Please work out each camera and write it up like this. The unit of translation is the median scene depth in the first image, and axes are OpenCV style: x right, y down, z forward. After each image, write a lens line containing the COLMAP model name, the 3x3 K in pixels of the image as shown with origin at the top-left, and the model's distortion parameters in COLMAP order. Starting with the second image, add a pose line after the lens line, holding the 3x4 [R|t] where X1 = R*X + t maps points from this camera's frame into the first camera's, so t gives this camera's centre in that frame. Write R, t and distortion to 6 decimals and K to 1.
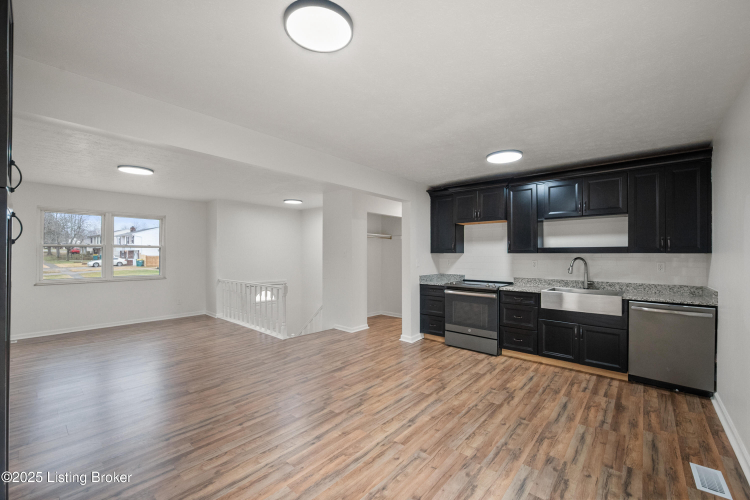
lens RADIAL K [[311.0, 0, 377.2], [0, 311.0, 251.0], [0, 0, 1]] dist [-0.004202, -0.000260]
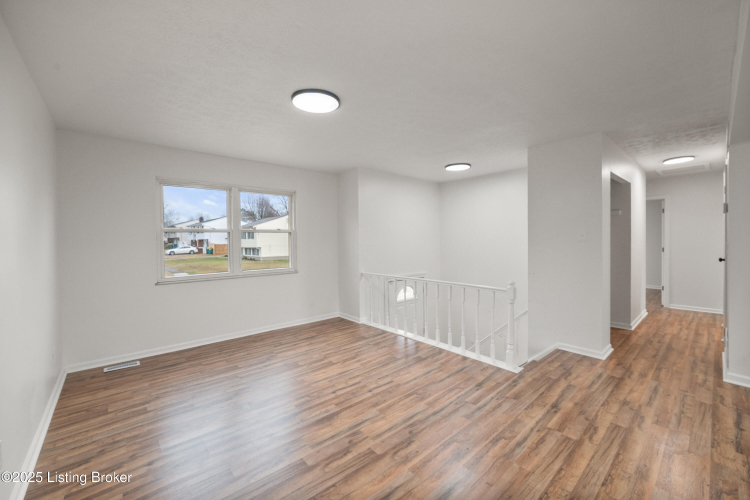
lens RADIAL K [[304.3, 0, 374.4], [0, 304.3, 244.5], [0, 0, 1]] dist [0.004424, 0.000007]
pose [[0.990203, -0.012636, -0.139065, -0.341541], [0.016026, 0.999601, 0.023280, 0.004622], [0.138715, -0.025280, 0.990010, 0.244839]]
